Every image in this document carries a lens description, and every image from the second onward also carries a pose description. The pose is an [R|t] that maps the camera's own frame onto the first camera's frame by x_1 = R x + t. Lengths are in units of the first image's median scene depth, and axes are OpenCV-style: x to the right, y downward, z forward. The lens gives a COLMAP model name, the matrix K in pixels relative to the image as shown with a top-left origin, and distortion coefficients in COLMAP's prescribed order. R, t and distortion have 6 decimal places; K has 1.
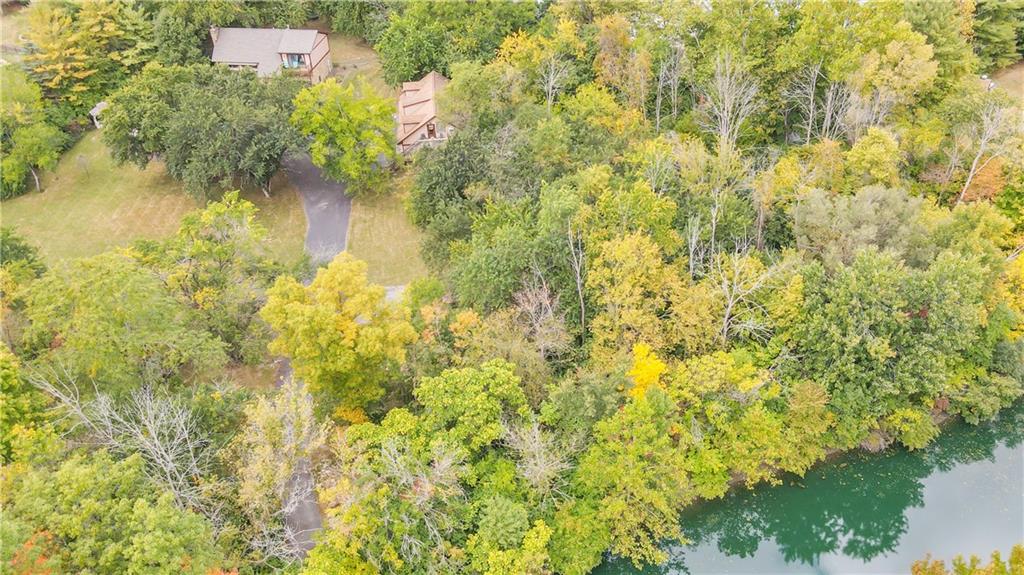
lens RADIAL K [[815.8, 0, 565.1], [0, 815.8, 292.4], [0, 0, 1]] dist [0.033463, -0.000412]
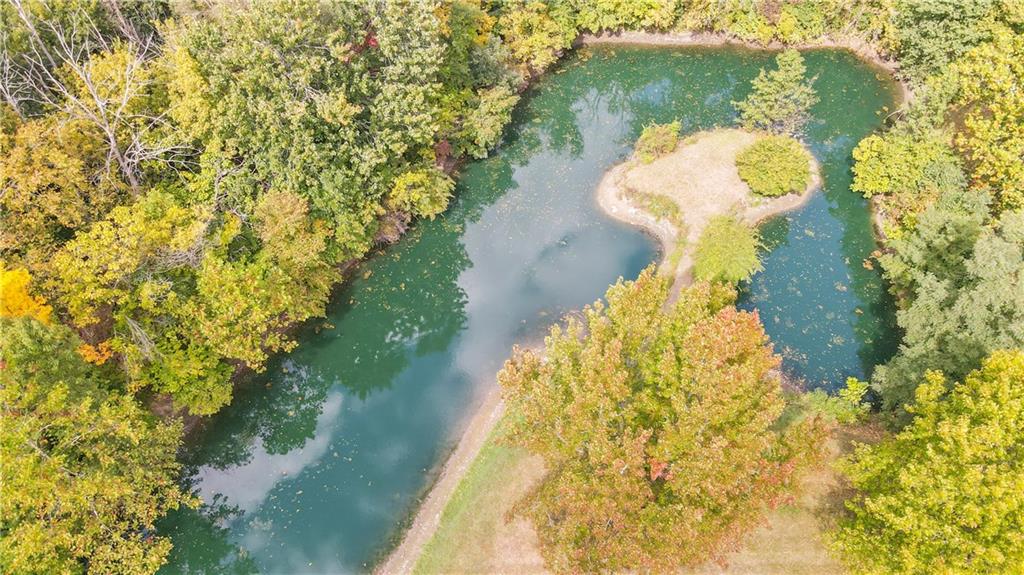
lens RADIAL K [[741.2, 0, 512.0], [0, 741.2, 287.5], [0, 0, 1]] dist [0.028882, 0.002167]
pose [[0.791291, -0.465087, 0.396928, 0.172950], [0.360328, 0.879169, 0.311808, 0.056276], [-0.493985, -0.103707, 0.863263, 0.349967]]
